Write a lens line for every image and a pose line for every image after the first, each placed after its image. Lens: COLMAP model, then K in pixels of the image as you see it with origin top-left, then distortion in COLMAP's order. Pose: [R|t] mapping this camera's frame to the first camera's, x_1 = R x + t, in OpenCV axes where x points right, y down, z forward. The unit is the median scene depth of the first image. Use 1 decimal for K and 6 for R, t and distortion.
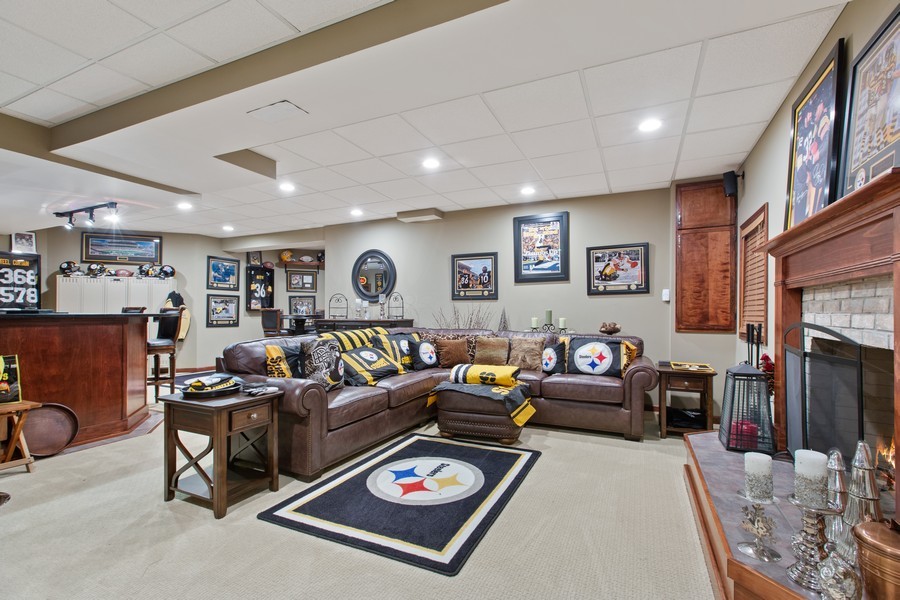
lens RADIAL K [[406.3, 0, 452.5], [0, 406.3, 309.4], [0, 0, 1]] dist [-0.000362, -0.001703]
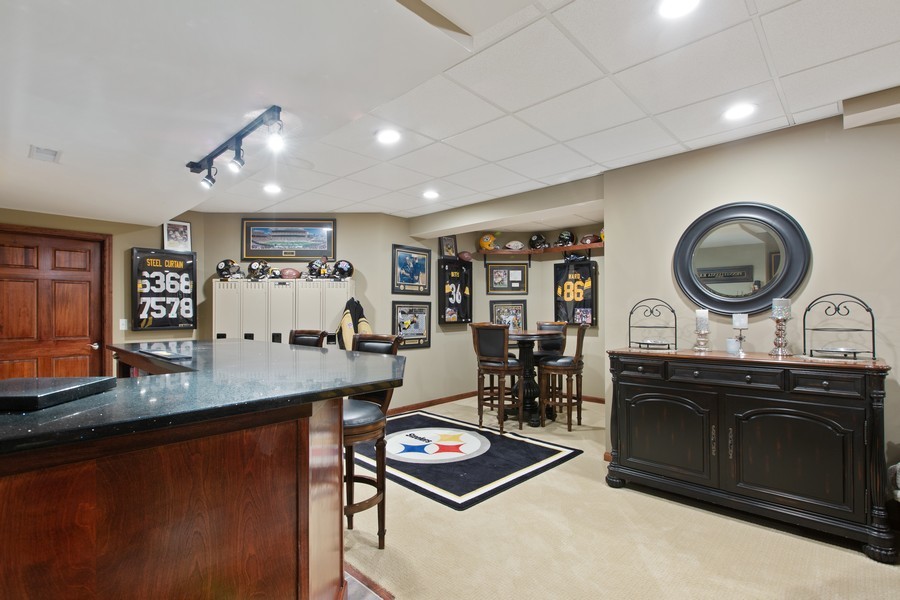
lens RADIAL K [[432.3, 0, 447.5], [0, 432.3, 302.4], [0, 0, 1]] dist [-0.002644, 0.002126]
pose [[0.946983, -0.014024, -0.320978, -0.307830], [0.009327, 0.999826, -0.016165, -0.024873], [0.321149, 0.012314, 0.946949, 0.373627]]
